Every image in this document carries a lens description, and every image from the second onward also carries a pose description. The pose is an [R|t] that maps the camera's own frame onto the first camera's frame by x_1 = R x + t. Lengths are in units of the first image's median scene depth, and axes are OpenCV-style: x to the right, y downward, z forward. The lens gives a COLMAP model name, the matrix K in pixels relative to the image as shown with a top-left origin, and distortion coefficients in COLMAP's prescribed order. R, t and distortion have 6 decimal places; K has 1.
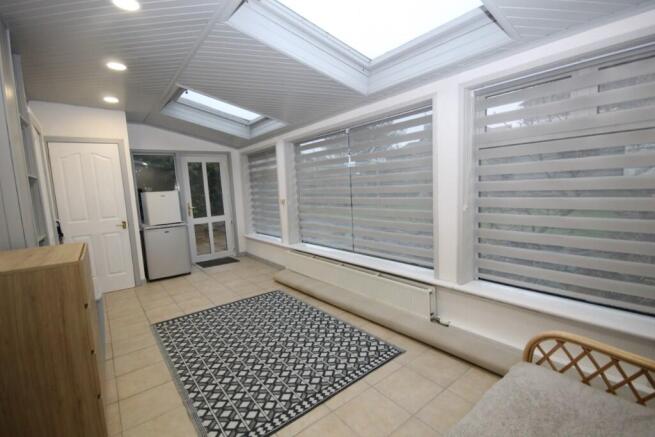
lens RADIAL K [[302.3, 0, 331.1], [0, 302.3, 221.1], [0, 0, 1]] dist [-0.000409, -0.004630]
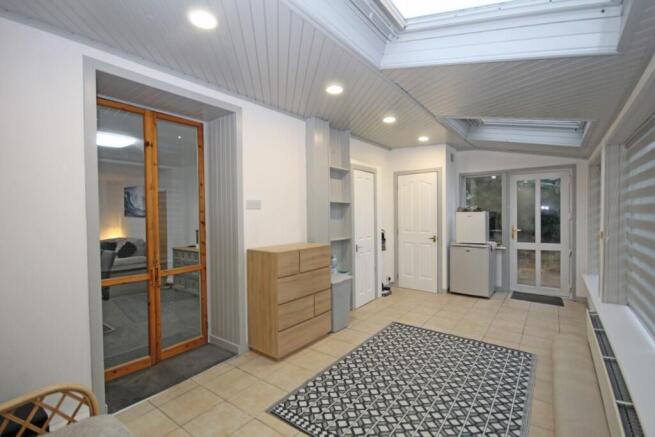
lens RADIAL K [[302.3, 0, 332.3], [0, 302.3, 218.4], [0, 0, 1]] dist [-0.000409, -0.004630]
pose [[0.253806, 0.061182, -0.965318, 0.360783], [-0.114062, 0.992927, 0.032942, -0.060580], [0.960506, 0.101745, 0.258990, 0.295181]]
